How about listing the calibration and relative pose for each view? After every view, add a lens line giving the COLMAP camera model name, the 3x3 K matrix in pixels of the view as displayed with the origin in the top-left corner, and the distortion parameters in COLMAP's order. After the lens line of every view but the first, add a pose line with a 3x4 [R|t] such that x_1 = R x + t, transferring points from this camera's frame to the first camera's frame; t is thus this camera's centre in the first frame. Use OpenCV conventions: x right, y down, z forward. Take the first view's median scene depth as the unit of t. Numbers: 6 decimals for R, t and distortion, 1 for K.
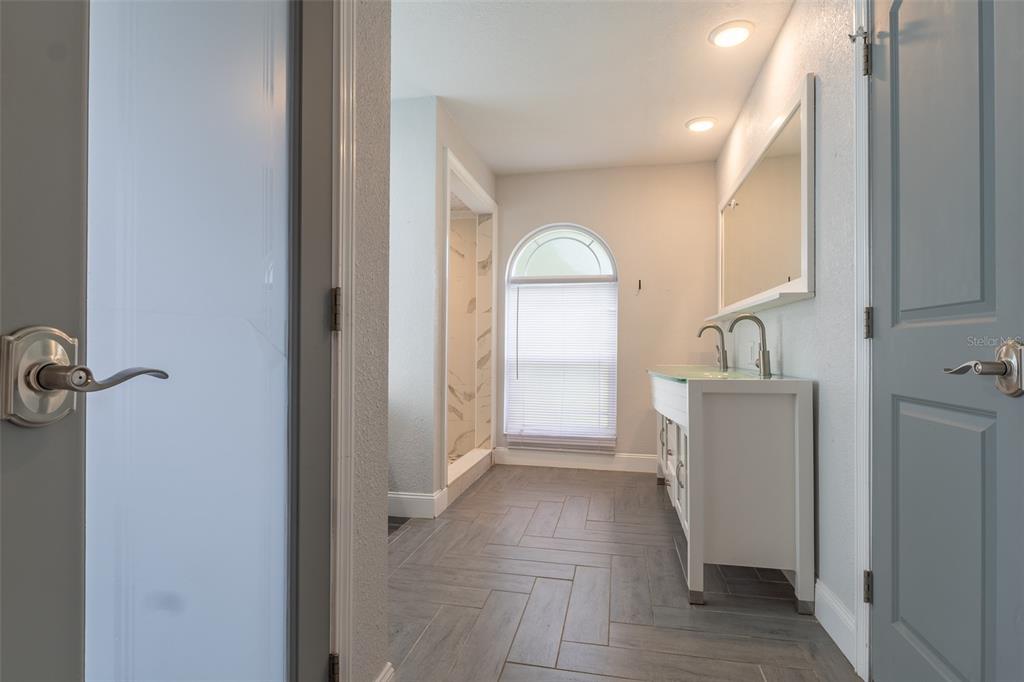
lens RADIAL K [[515.8, 0, 509.2], [0, 515.8, 341.8], [0, 0, 1]] dist [0.000237, 0.000099]
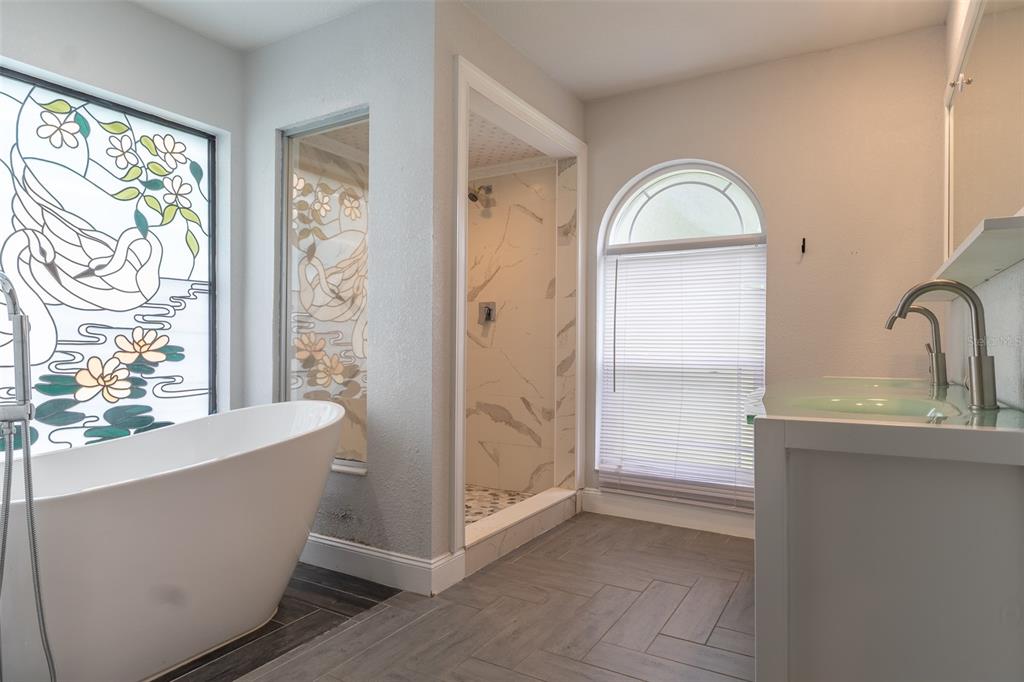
lens RADIAL K [[596.3, 0, 513.4], [0, 596.3, 341.9], [0, 0, 1]] dist [-0.004023, -0.000862]
pose [[0.945302, -0.001943, -0.326190, 0.150923], [0.003793, 0.999980, 0.005036, 0.000012], [0.326174, -0.005998, 0.945291, 0.200024]]
